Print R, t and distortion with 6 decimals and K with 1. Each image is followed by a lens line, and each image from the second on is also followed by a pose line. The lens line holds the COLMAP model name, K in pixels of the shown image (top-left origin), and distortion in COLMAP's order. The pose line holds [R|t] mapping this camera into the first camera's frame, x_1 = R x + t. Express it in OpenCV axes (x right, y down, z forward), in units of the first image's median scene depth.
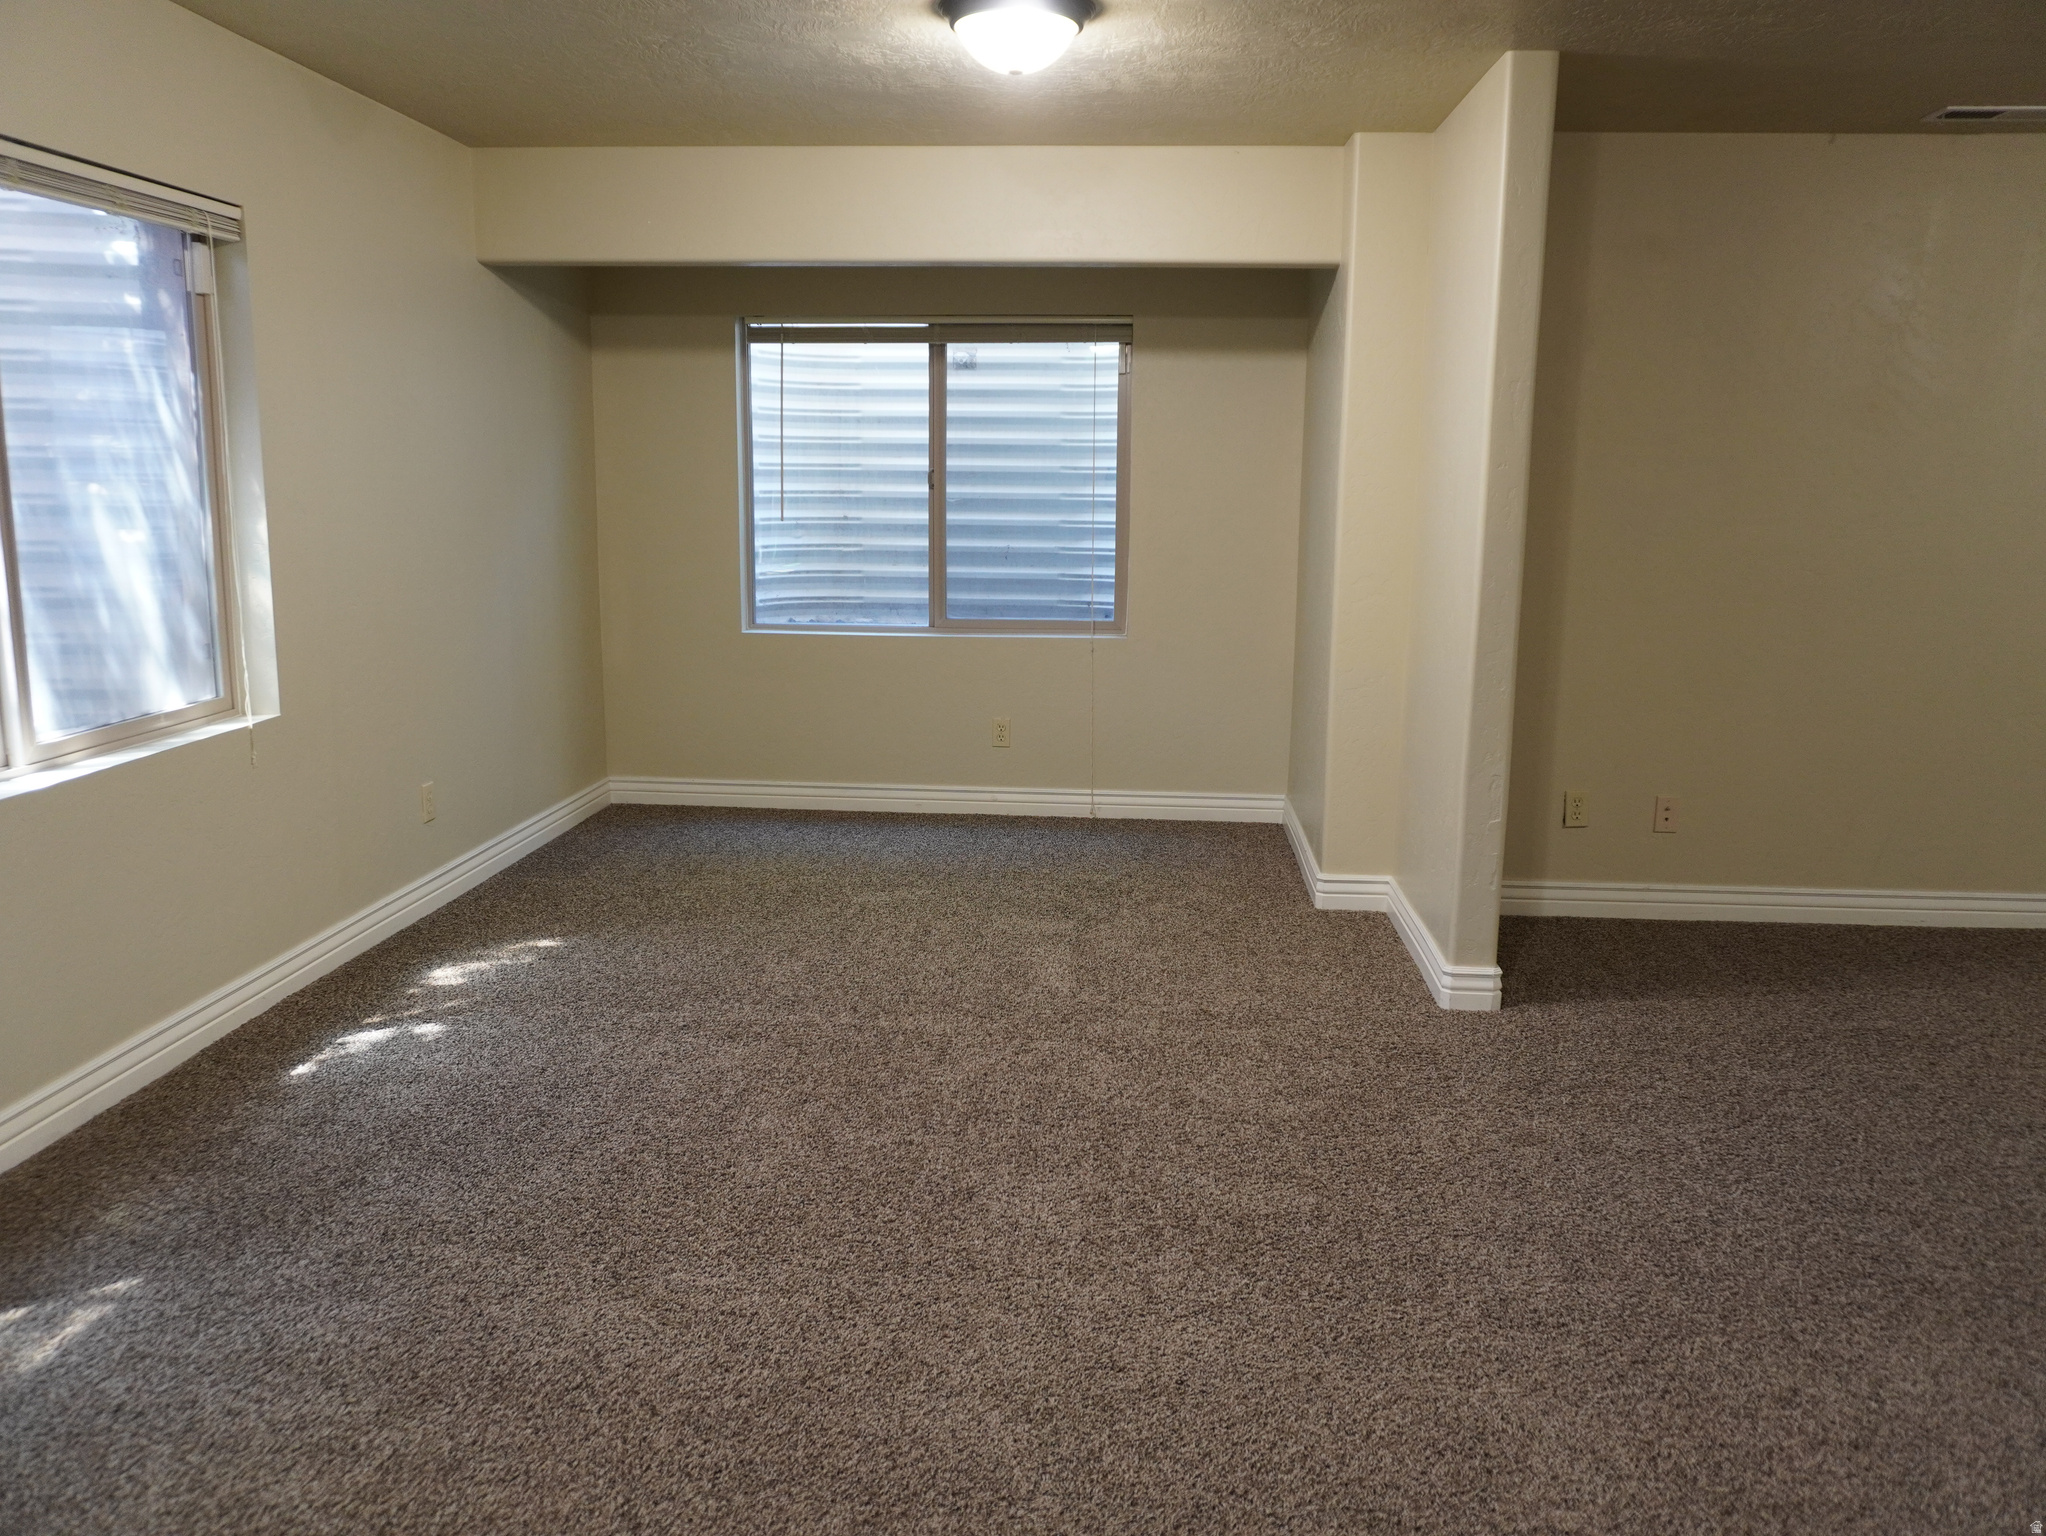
lens RADIAL K [[1535.3, 0, 1023.0], [0, 1535.3, 768.0], [0, 0, 1]] dist [-0.002617, 0.002730]
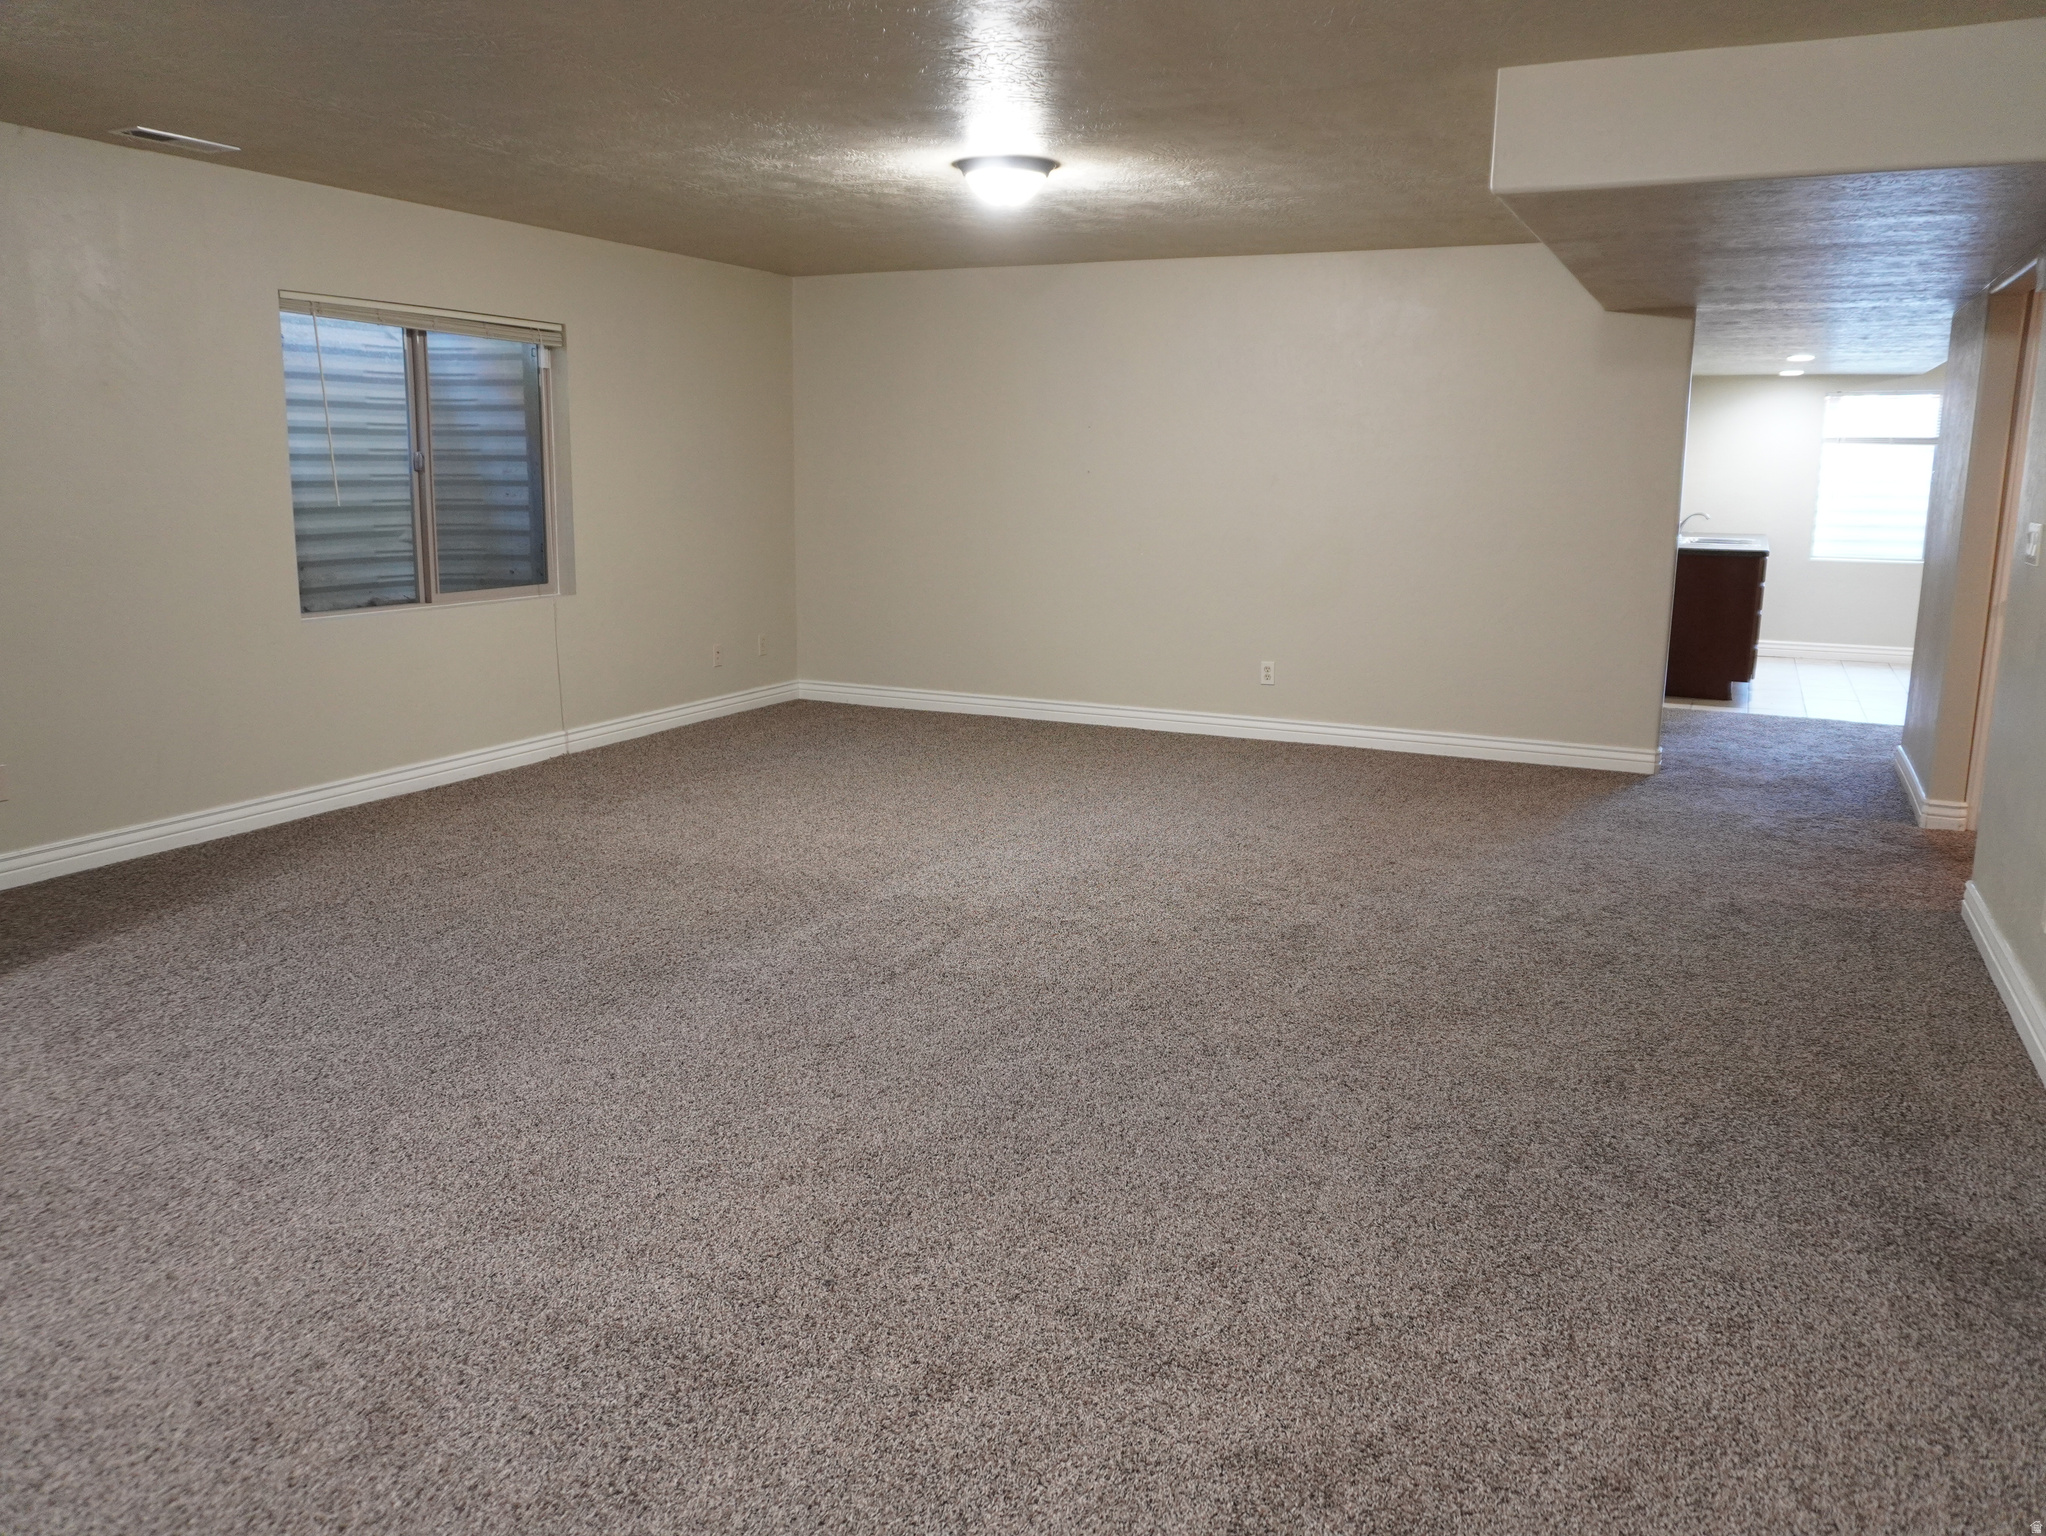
lens RADIAL K [[1535.3, 0, 1023.0], [0, 1535.3, 768.0], [0, 0, 1]] dist [-0.002617, 0.002730]
pose [[0.371290, -0.185981, 0.909700, -0.346821], [0.163831, 0.977485, 0.132973, -0.003726], [-0.913949, 0.099665, 0.393400, -0.018816]]
